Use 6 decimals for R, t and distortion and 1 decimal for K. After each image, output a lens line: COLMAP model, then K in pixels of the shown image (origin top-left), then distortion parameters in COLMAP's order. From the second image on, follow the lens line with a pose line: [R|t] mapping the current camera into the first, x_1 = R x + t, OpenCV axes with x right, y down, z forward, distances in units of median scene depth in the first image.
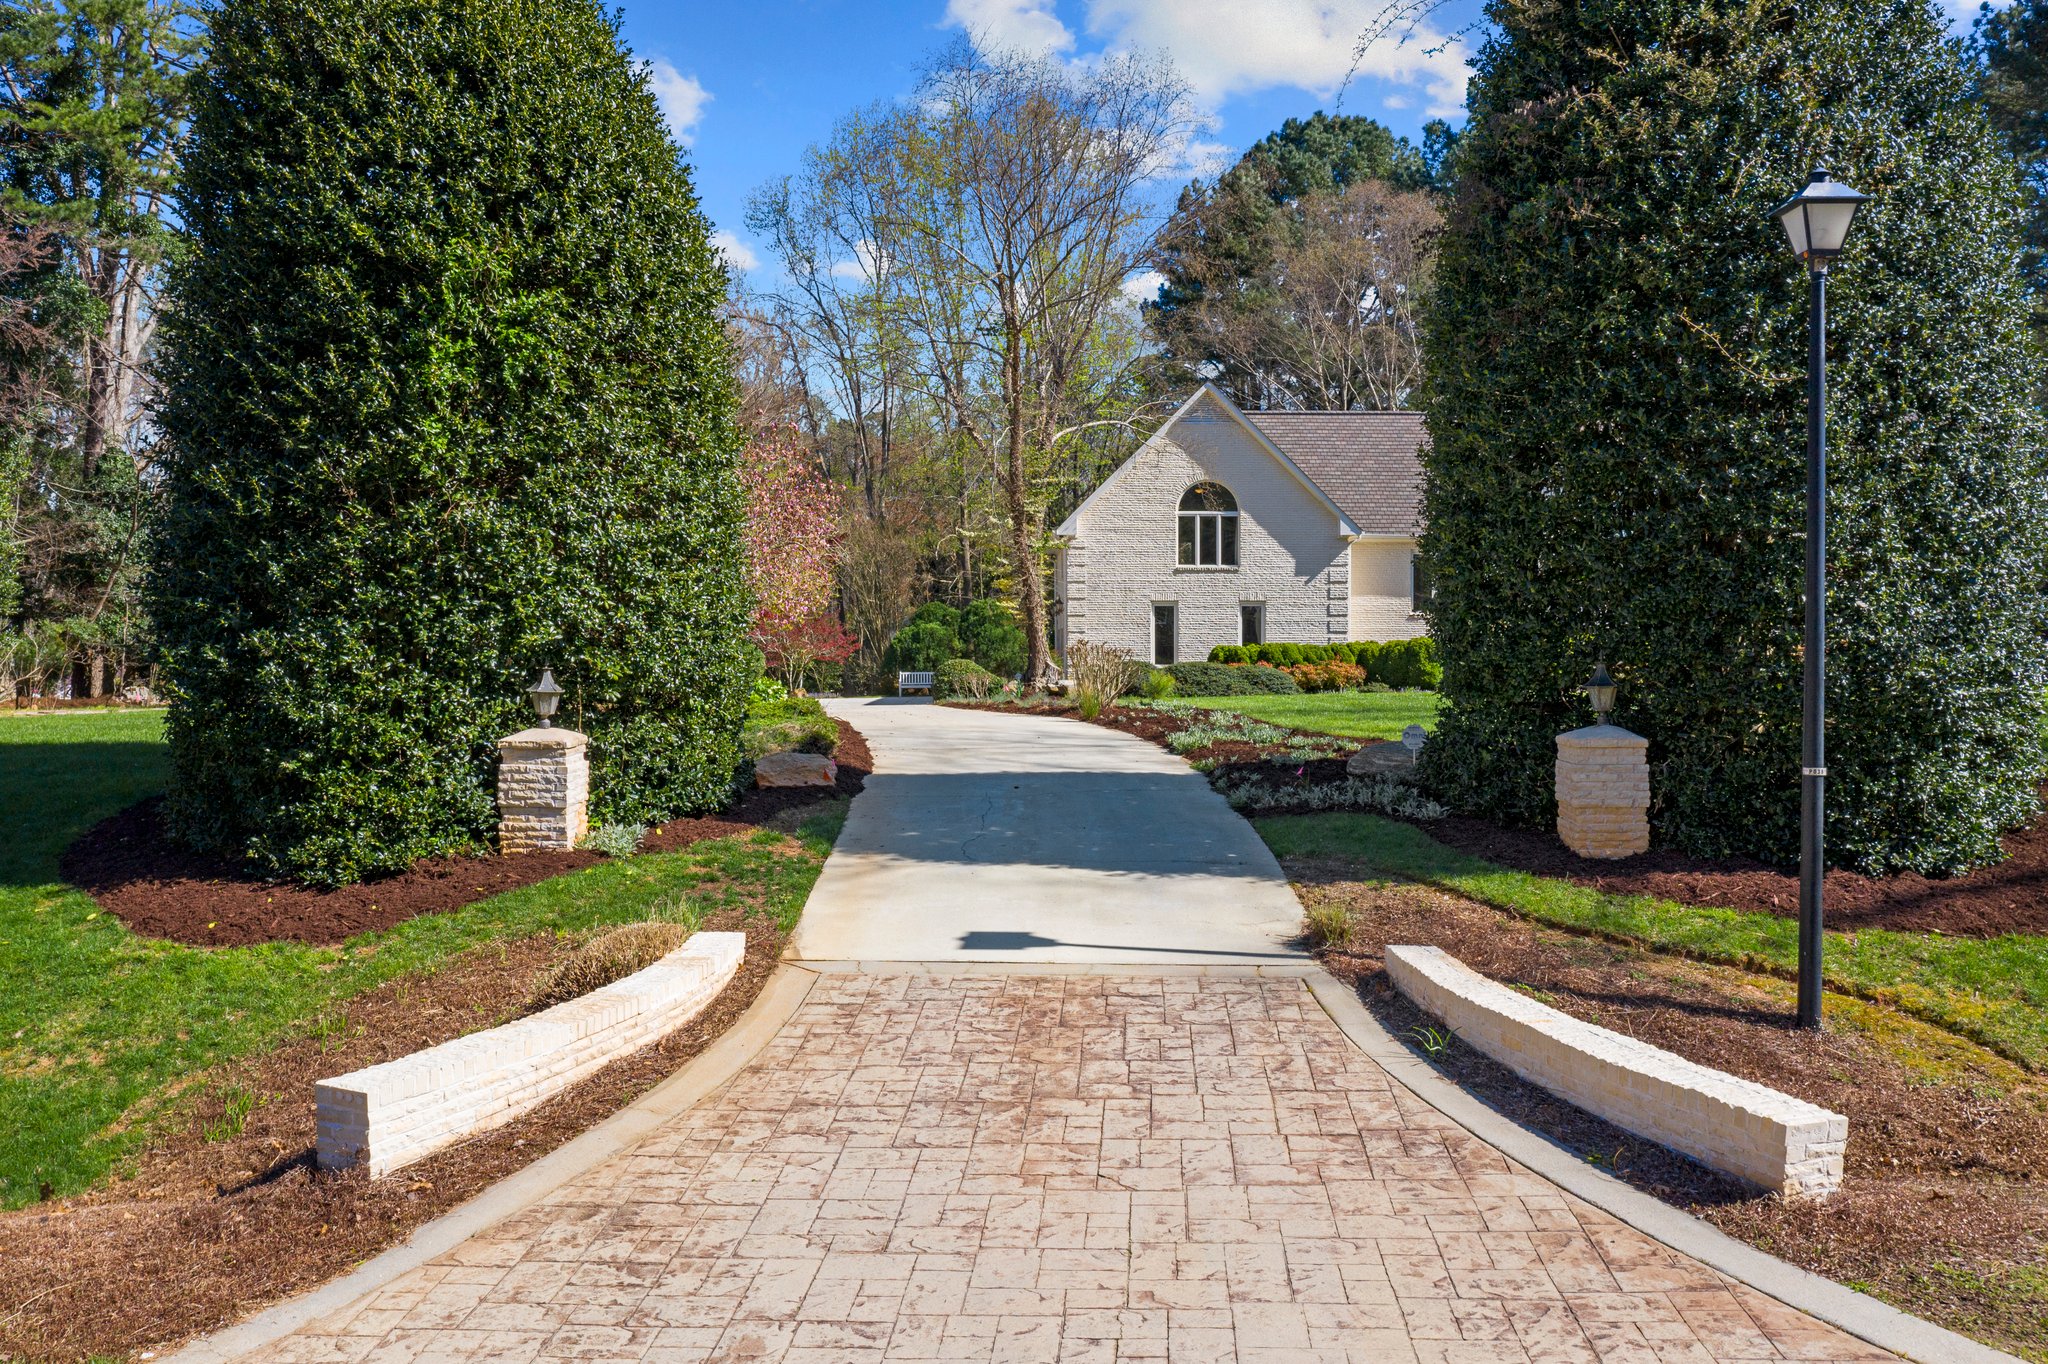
lens RADIAL K [[1657.8, 0, 1018.9], [0, 1657.8, 672.1], [0, 0, 1]] dist [-0.002468, -0.001797]
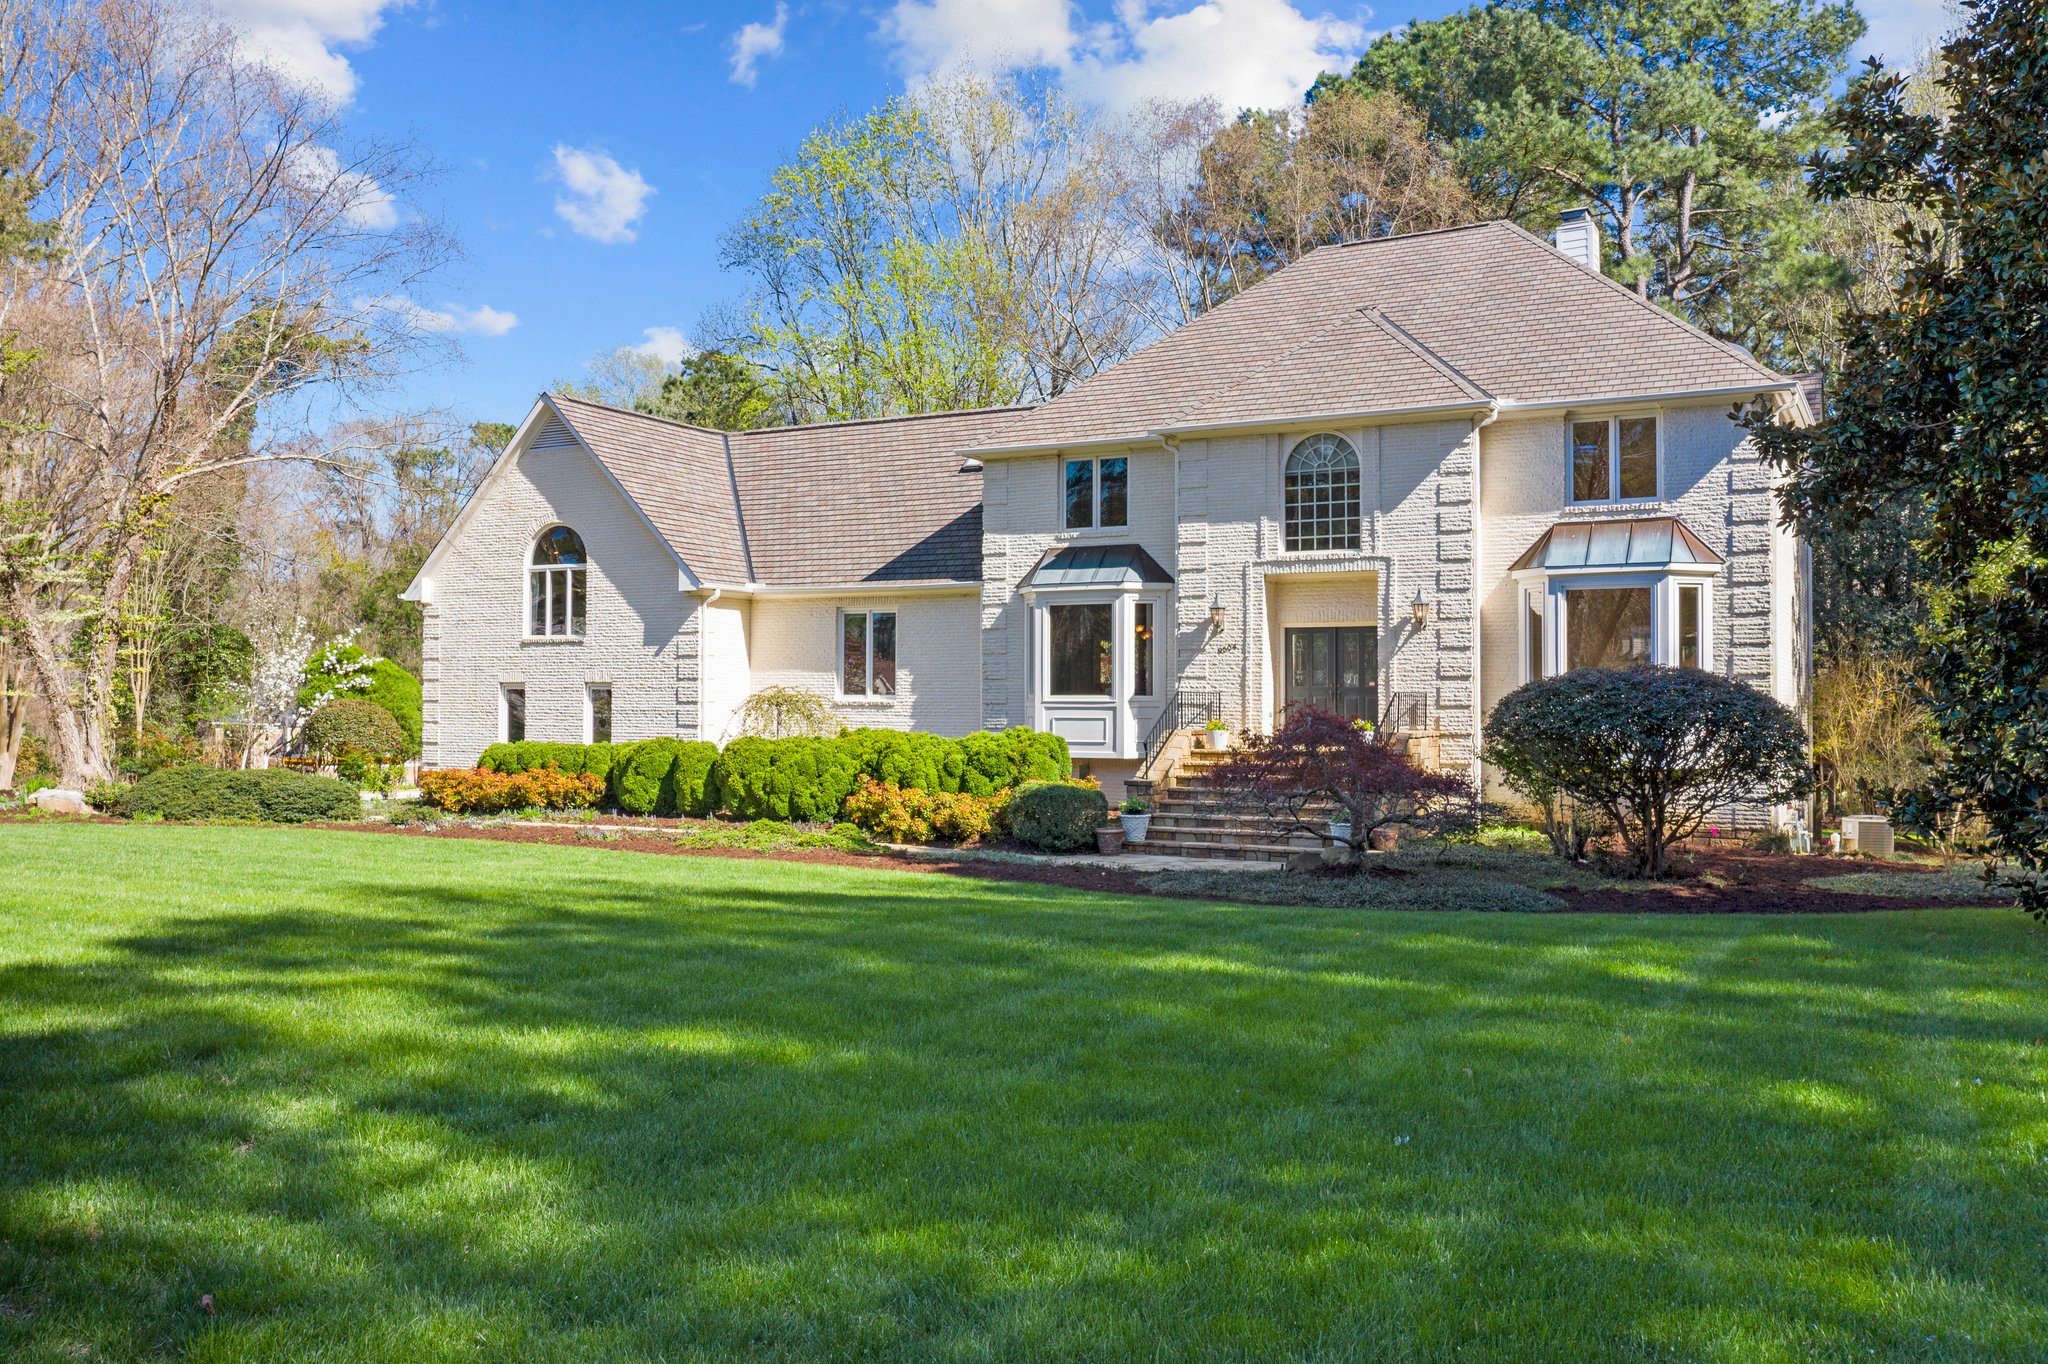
lens RADIAL K [[1657.8, 0, 1009.7], [0, 1657.8, 657.4], [0, 0, 1]] dist [-0.002468, -0.001797]
pose [[0.871227, -0.007898, -0.490817, 0.666105], [-0.011312, 0.999282, -0.036158, -0.029293], [0.490750, 0.037054, 0.870512, 0.443442]]
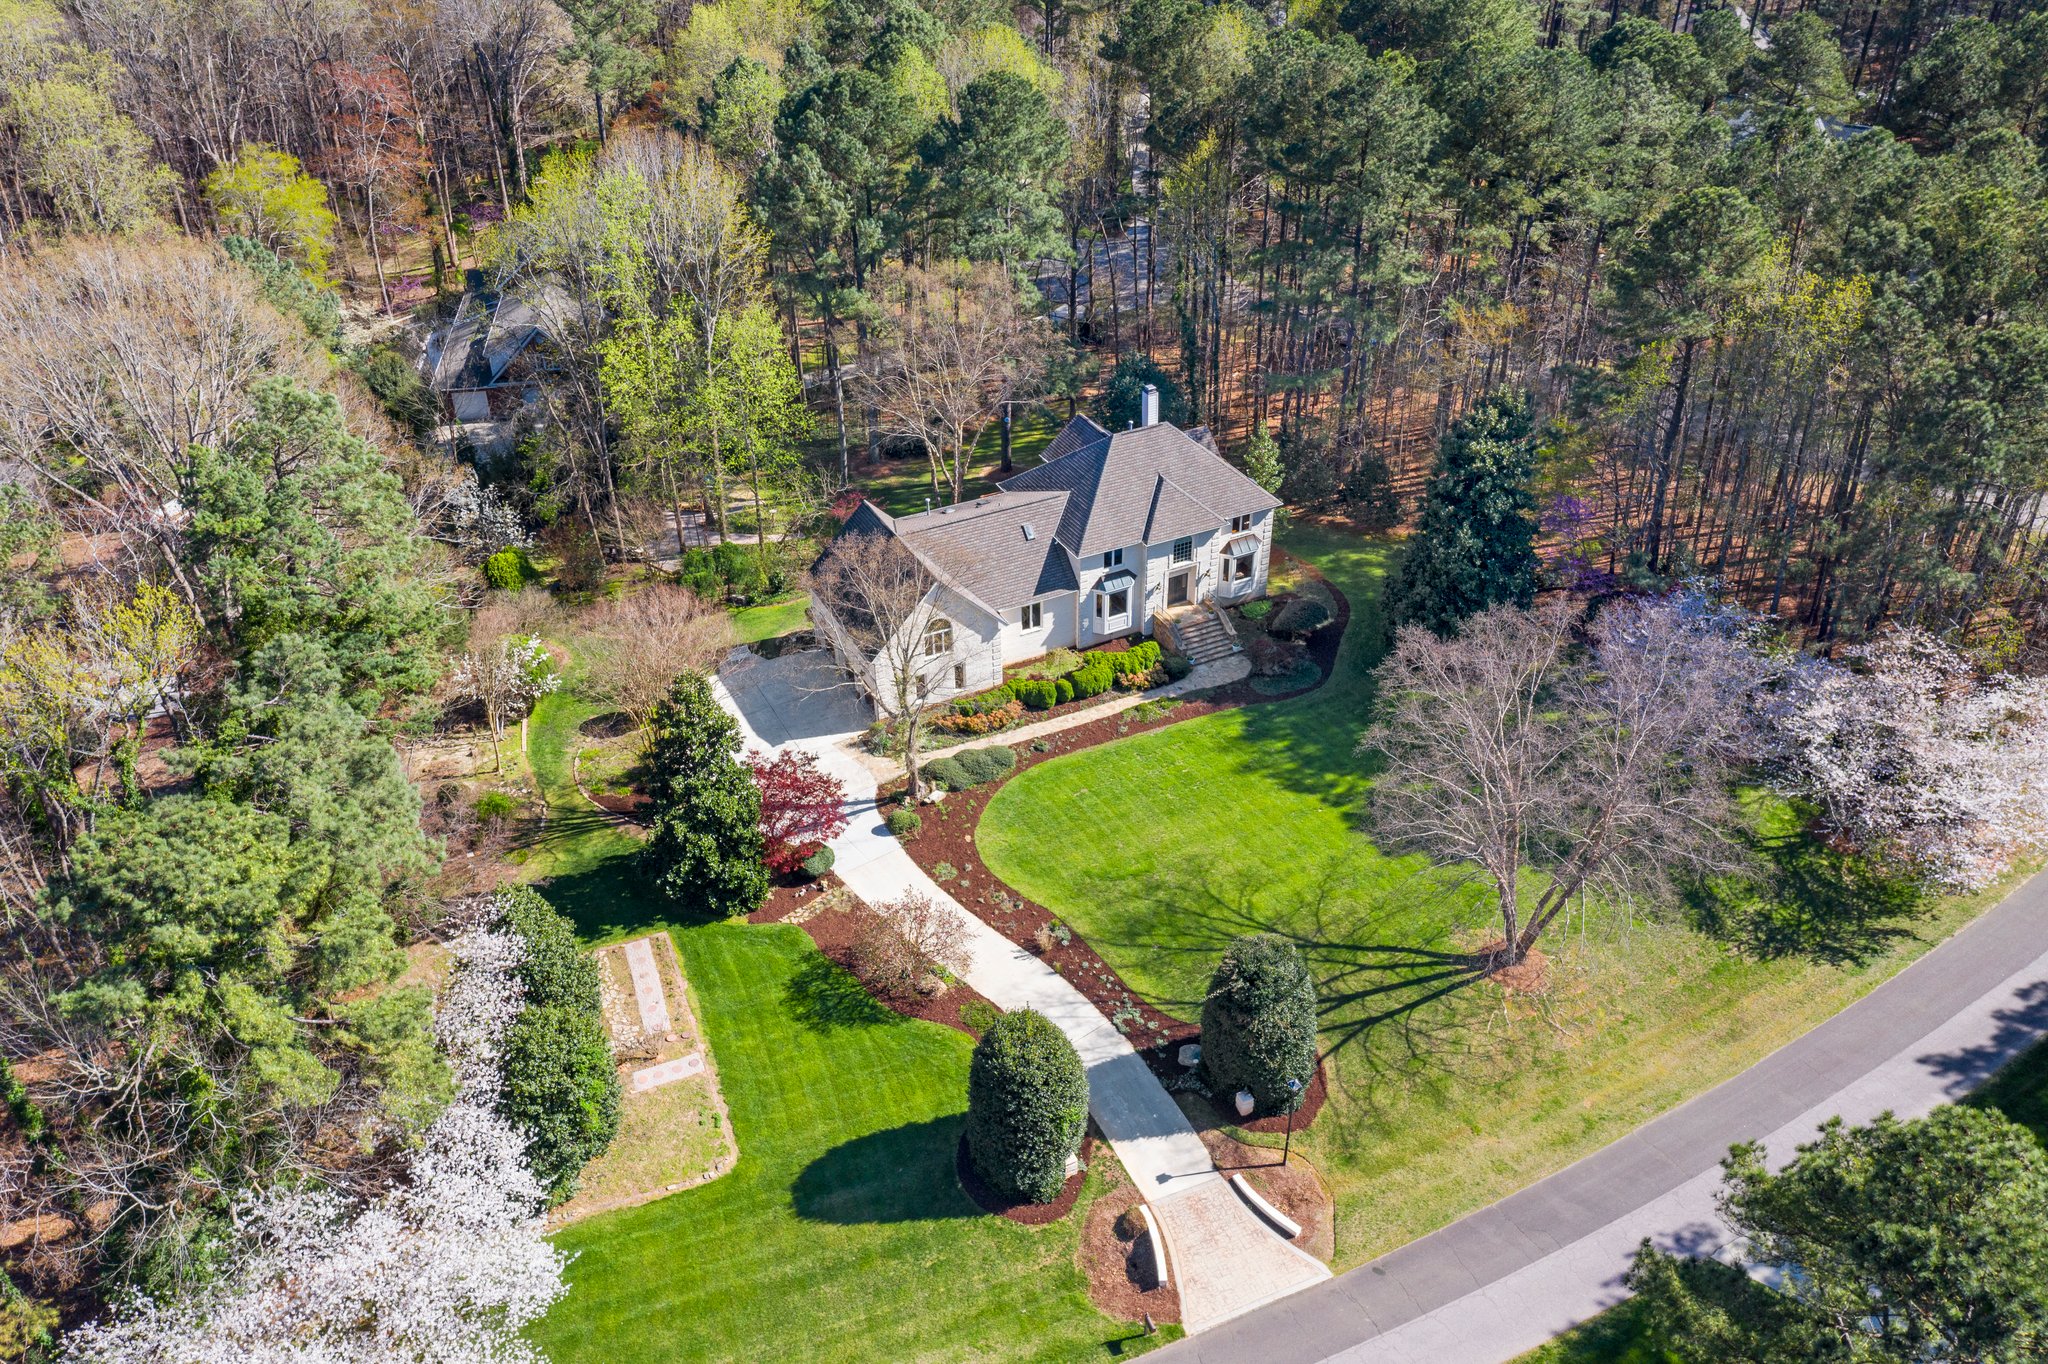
lens RADIAL K [[1657.8, 0, 1032.6], [0, 1657.8, 685.4], [0, 0, 1]] dist [-0.002468, -0.001797]
pose [[0.892566, -0.258786, 0.369263, -0.547989], [0.012815, 0.833146, 0.552905, -1.160653], [-0.450734, -0.488772, 0.746954, -0.597935]]
